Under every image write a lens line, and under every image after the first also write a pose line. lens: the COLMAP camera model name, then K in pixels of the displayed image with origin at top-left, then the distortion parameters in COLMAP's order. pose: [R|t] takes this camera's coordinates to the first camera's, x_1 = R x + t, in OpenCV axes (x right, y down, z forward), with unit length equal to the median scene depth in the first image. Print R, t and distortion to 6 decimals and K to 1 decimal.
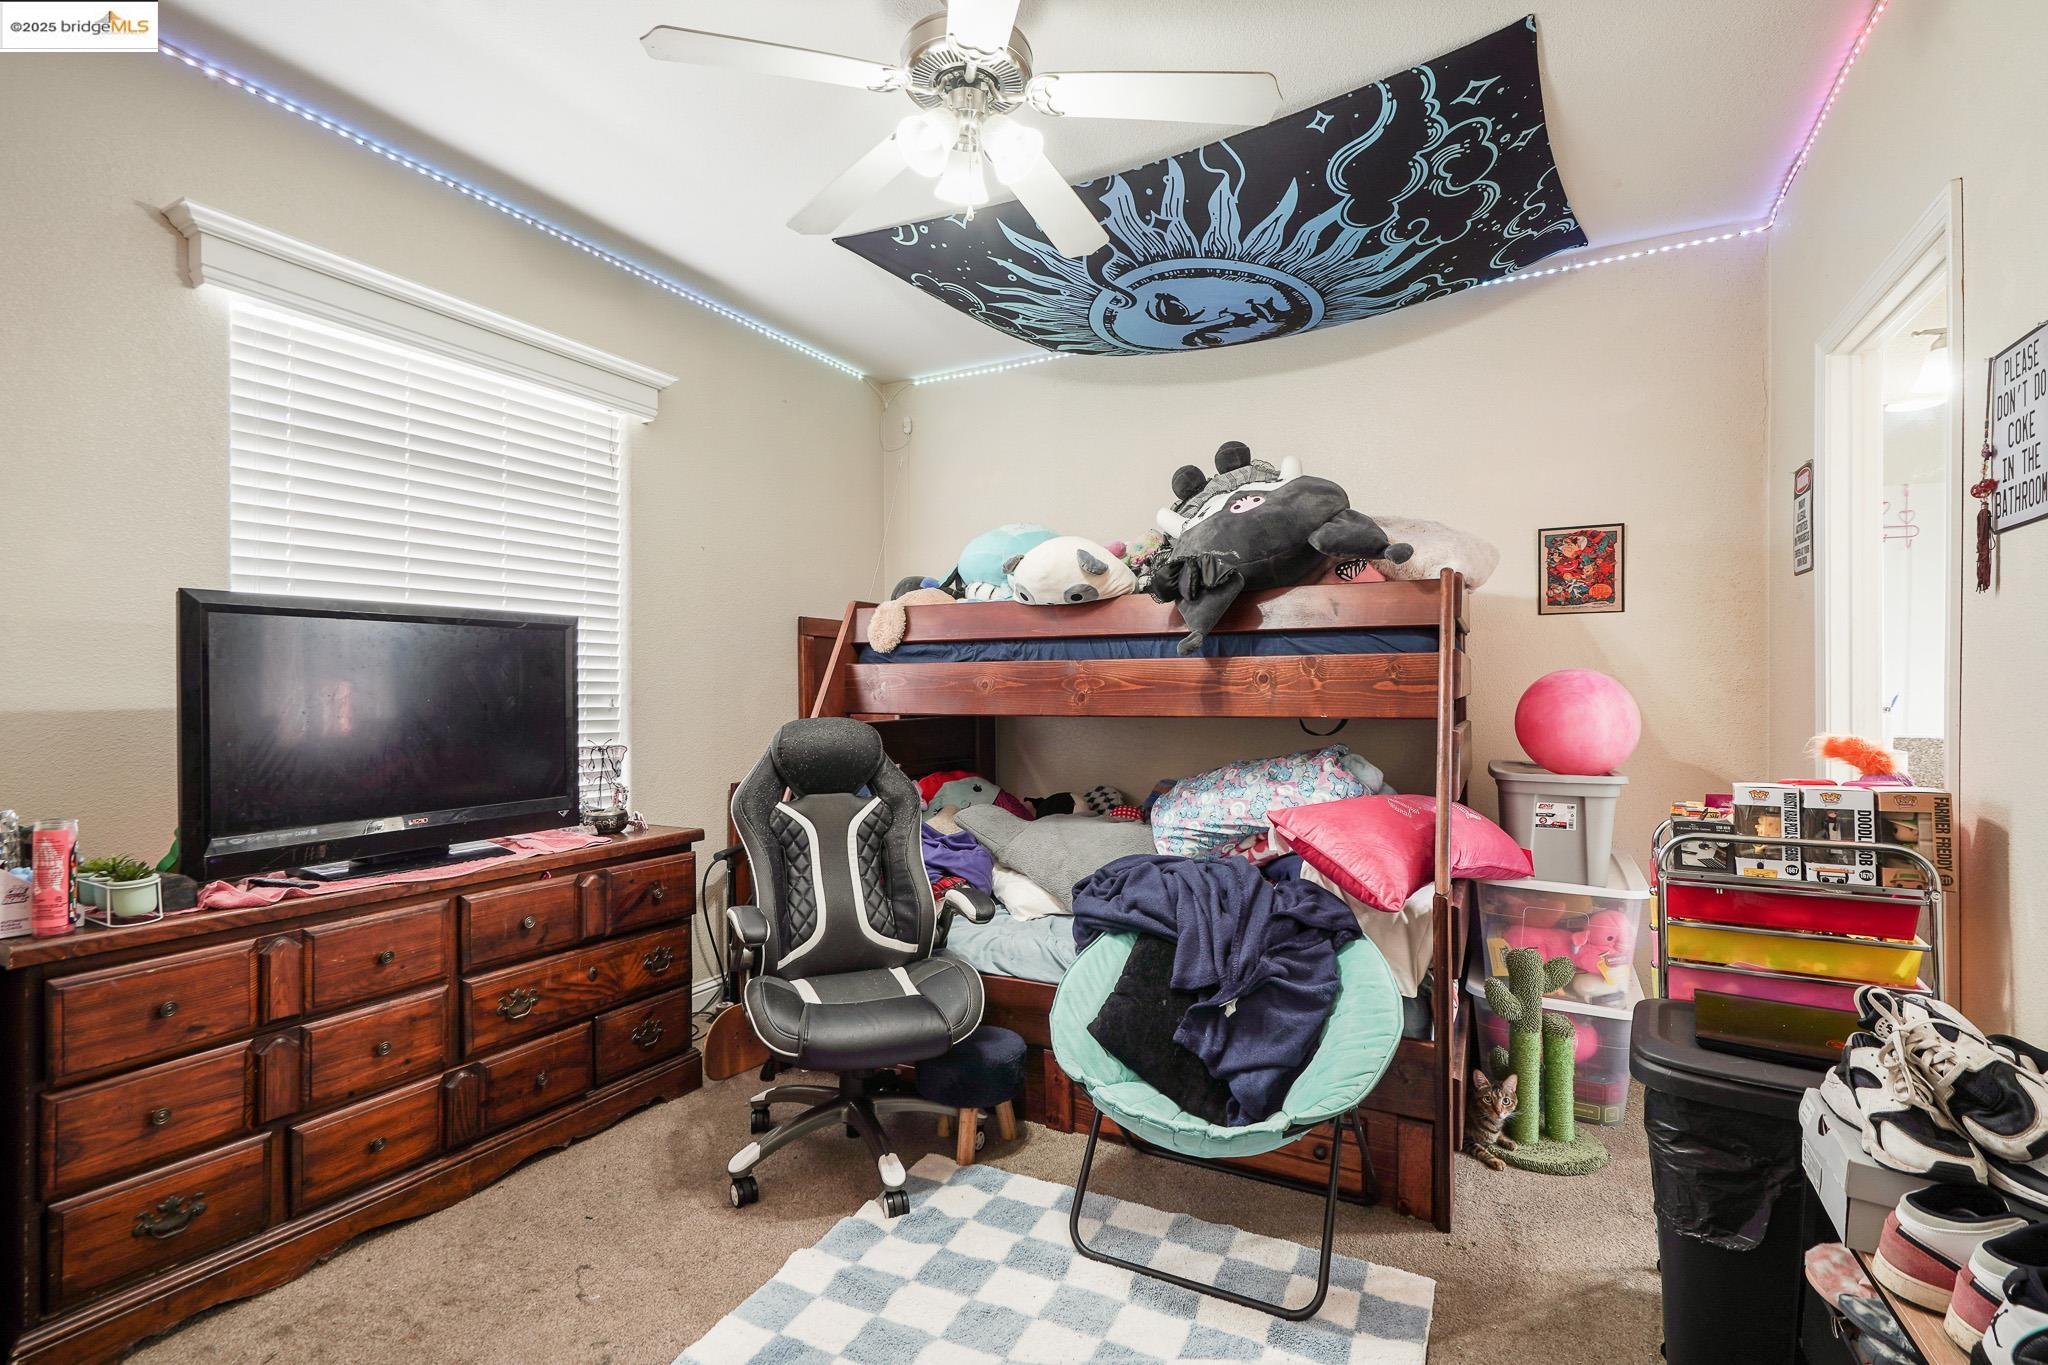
lens RADIAL K [[955.3, 0, 1023.0], [0, 955.3, 693.4], [0, 0, 1]] dist [-0.002529, 0.001521]
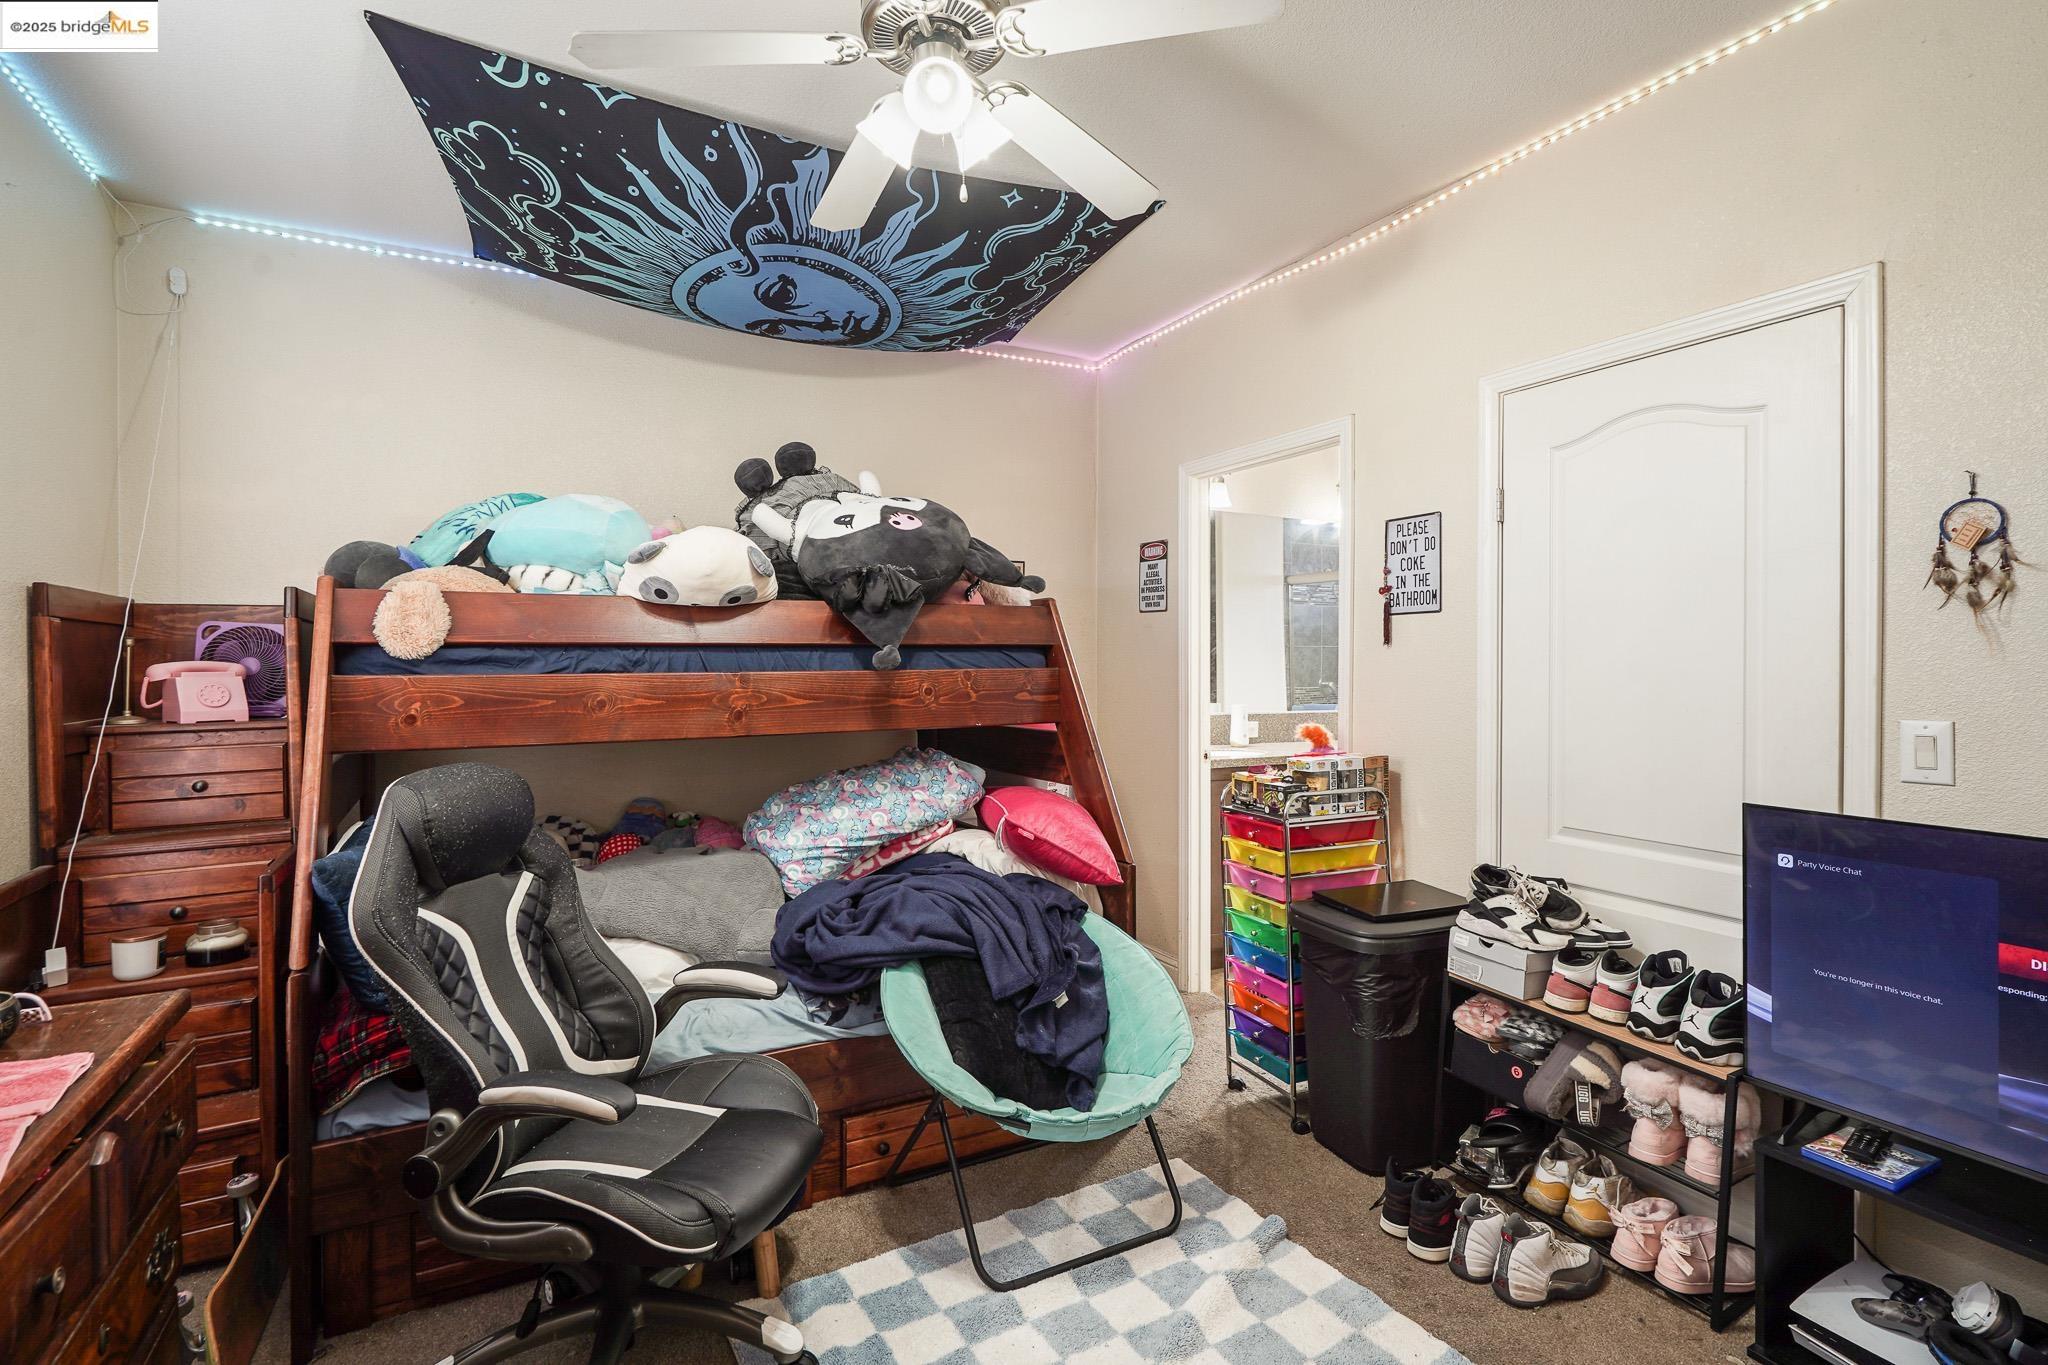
lens RADIAL K [[955.3, 0, 1019.8], [0, 955.3, 670.8], [0, 0, 1]] dist [-0.002529, 0.001521]
pose [[0.562134, -0.006644, 0.827020, -0.528632], [0.005486, 0.999976, 0.004304, -0.039688], [-0.827028, 0.002117, 0.562156, 0.309010]]
